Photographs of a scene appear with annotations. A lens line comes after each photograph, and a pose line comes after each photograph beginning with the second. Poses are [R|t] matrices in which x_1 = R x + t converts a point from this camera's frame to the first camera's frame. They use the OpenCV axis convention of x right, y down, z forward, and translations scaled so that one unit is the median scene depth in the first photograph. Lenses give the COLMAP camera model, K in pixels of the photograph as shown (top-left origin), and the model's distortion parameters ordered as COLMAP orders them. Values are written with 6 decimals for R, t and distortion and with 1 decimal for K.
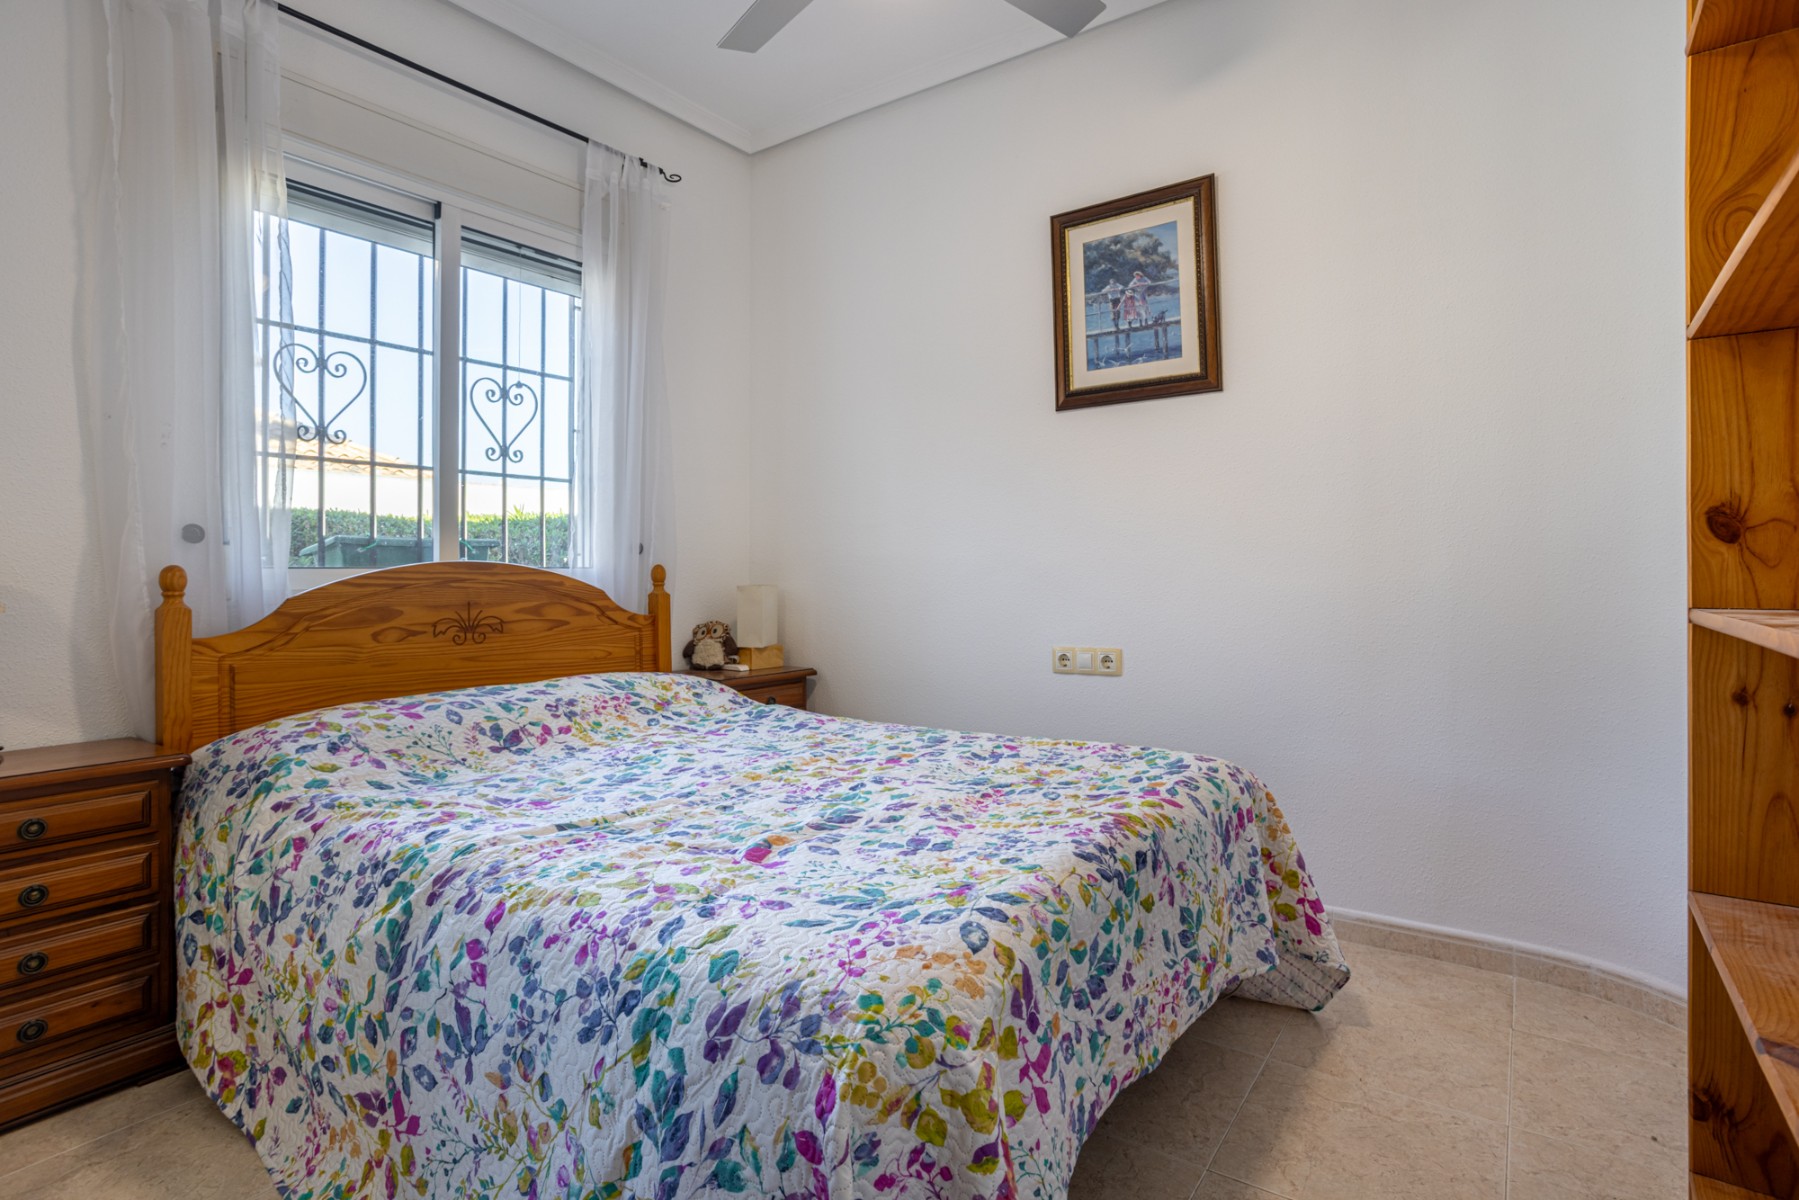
lens RADIAL K [[902.0, 0, 905.7], [0, 902.0, 562.3], [0, 0, 1]] dist [-0.046998, 0.025677]
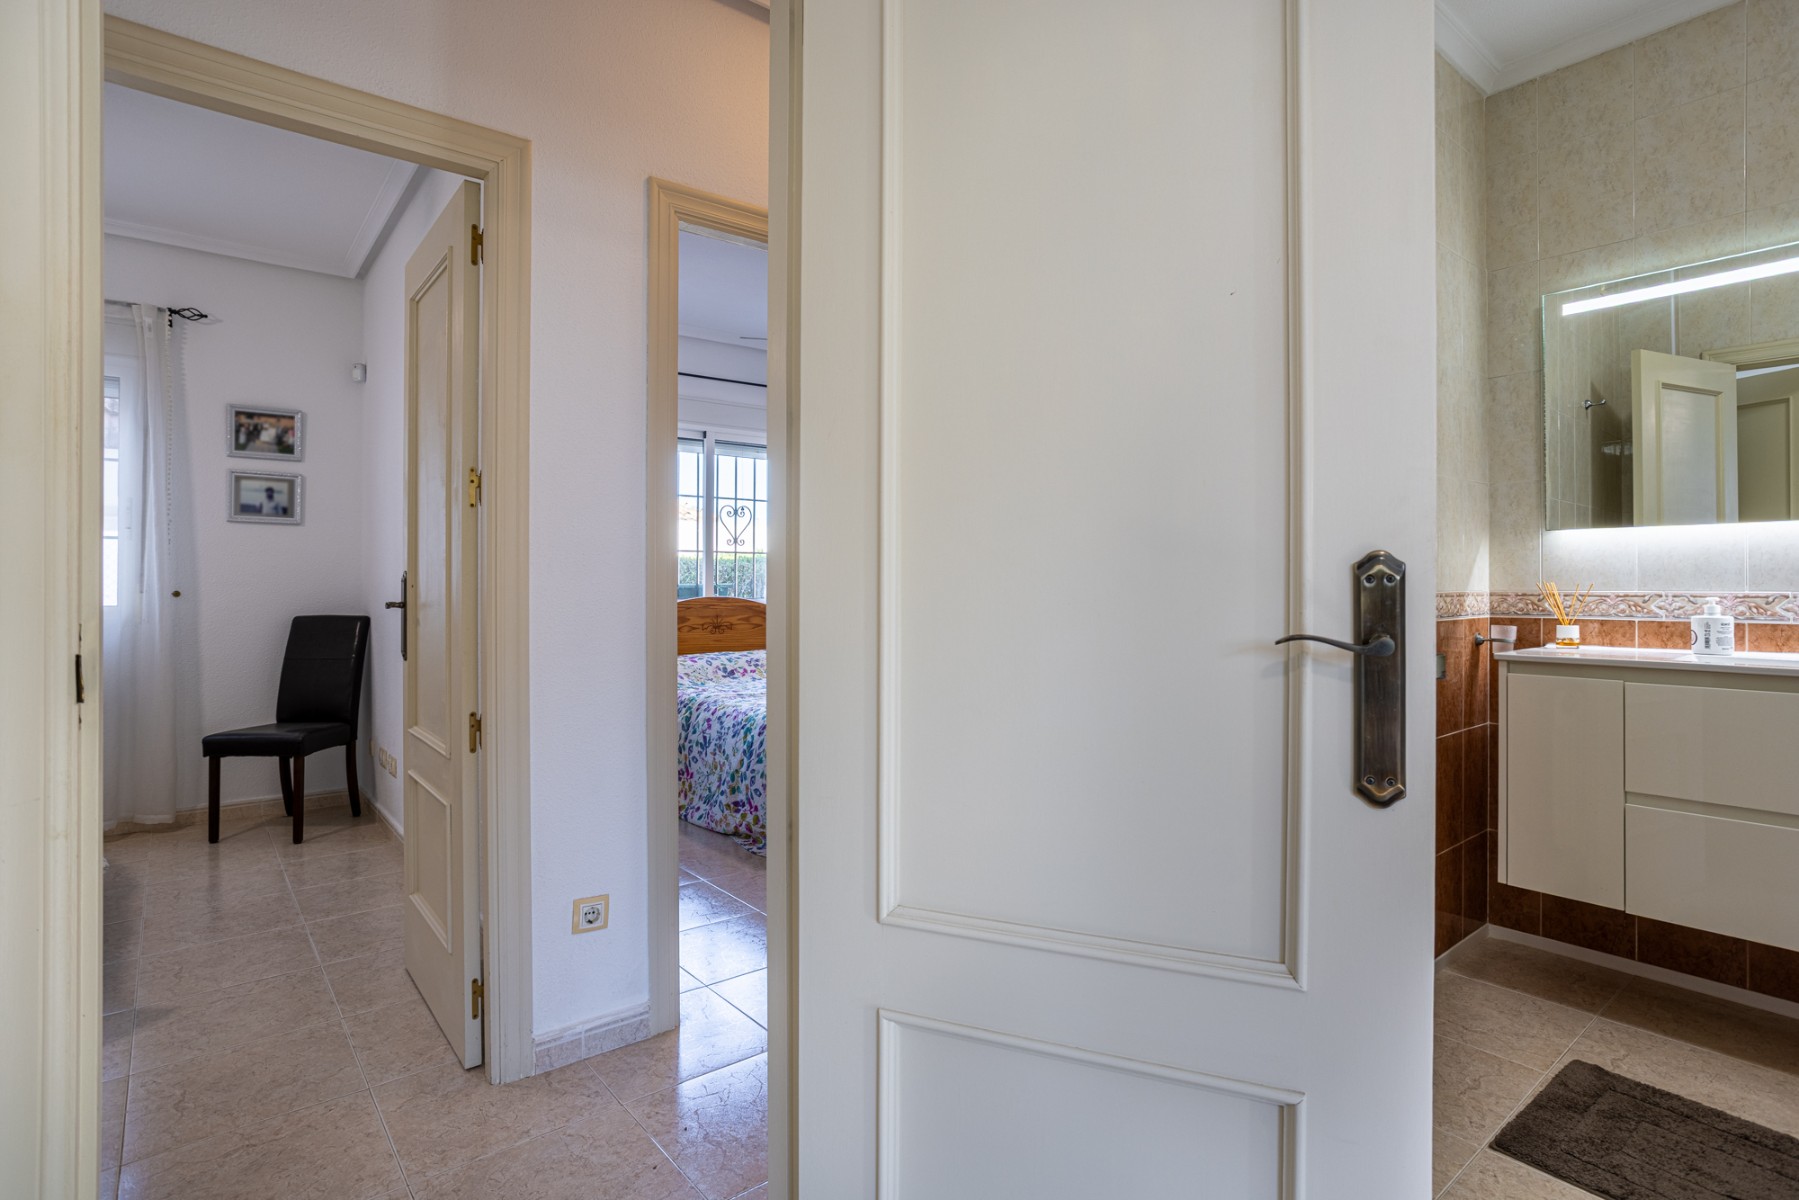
lens RADIAL K [[902.0, 0, 909.2], [0, 902.0, 576.8], [0, 0, 1]] dist [-0.046998, 0.025677]
pose [[0.962286, 0.007594, -0.271933, 1.012866], [-0.005855, 0.999957, 0.007207, -0.121812], [0.271976, -0.005343, 0.962289, -1.792674]]
